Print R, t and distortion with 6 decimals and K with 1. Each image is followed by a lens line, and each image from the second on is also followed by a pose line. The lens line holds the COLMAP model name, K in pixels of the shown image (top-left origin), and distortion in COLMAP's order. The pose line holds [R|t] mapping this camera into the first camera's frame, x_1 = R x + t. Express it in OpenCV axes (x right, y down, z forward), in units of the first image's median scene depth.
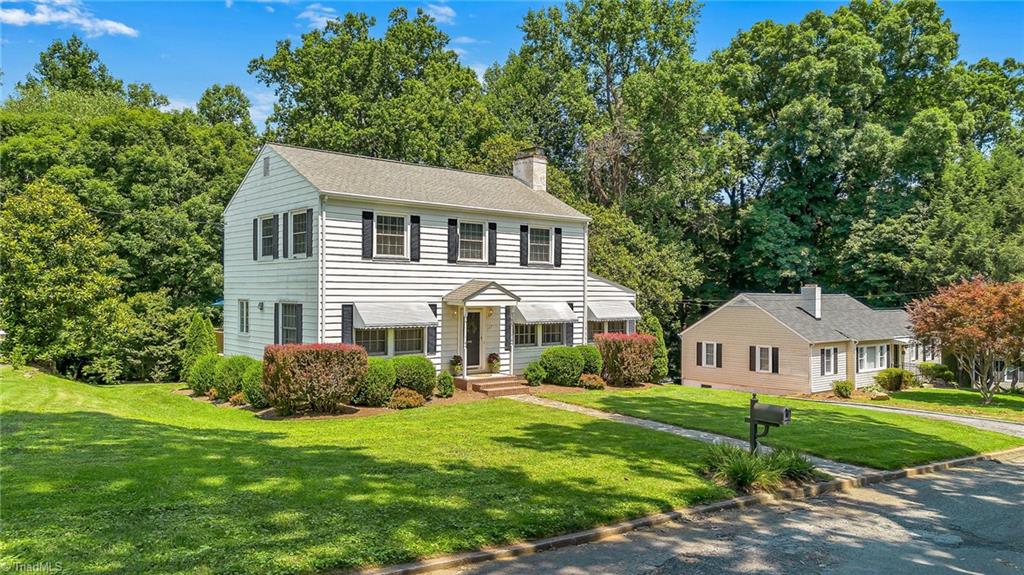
lens RADIAL K [[741.4, 0, 509.3], [0, 741.4, 287.7], [0, 0, 1]] dist [0.040194, -0.010124]
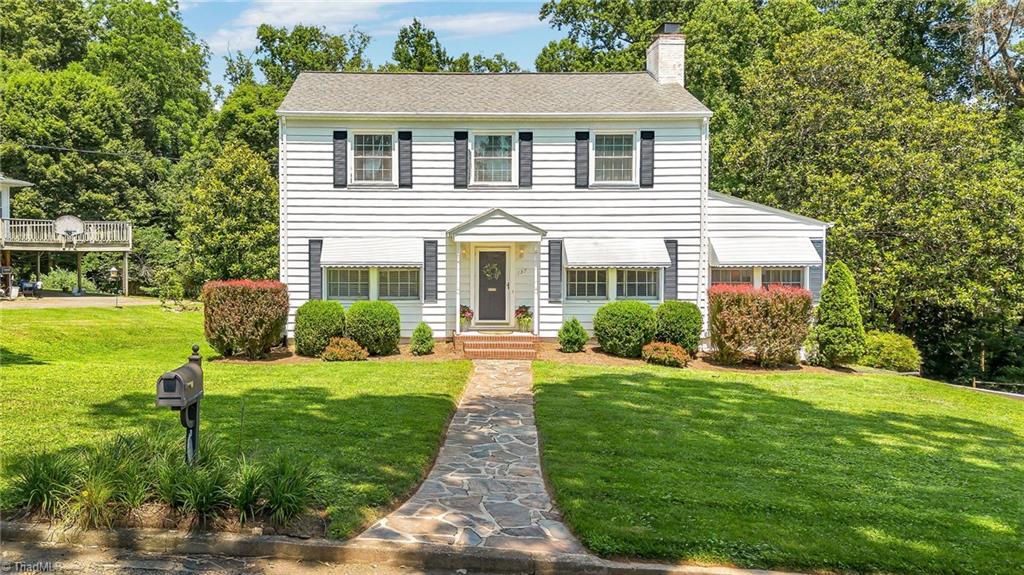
lens RADIAL K [[741.4, 0, 490.3], [0, 741.4, 261.6], [0, 0, 1]] dist [0.040194, -0.010124]
pose [[0.753410, 0.027099, -0.656992, 0.438275], [0.009266, 0.998614, 0.051817, 0.003853], [0.657486, -0.045127, 0.752114, 0.403256]]
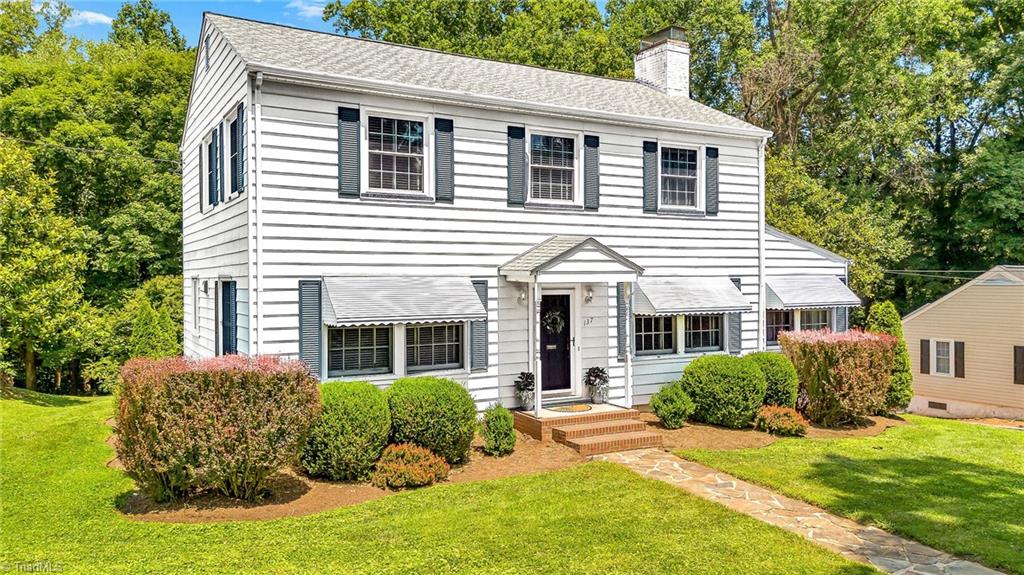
lens RADIAL K [[741.4, 0, 494.6], [0, 741.4, 285.9], [0, 0, 1]] dist [0.040194, -0.010124]
pose [[0.979330, -0.012064, -0.201909, 0.017246], [0.014513, 0.999838, 0.010652, 0.019080], [0.201748, -0.013362, 0.979346, 0.426878]]
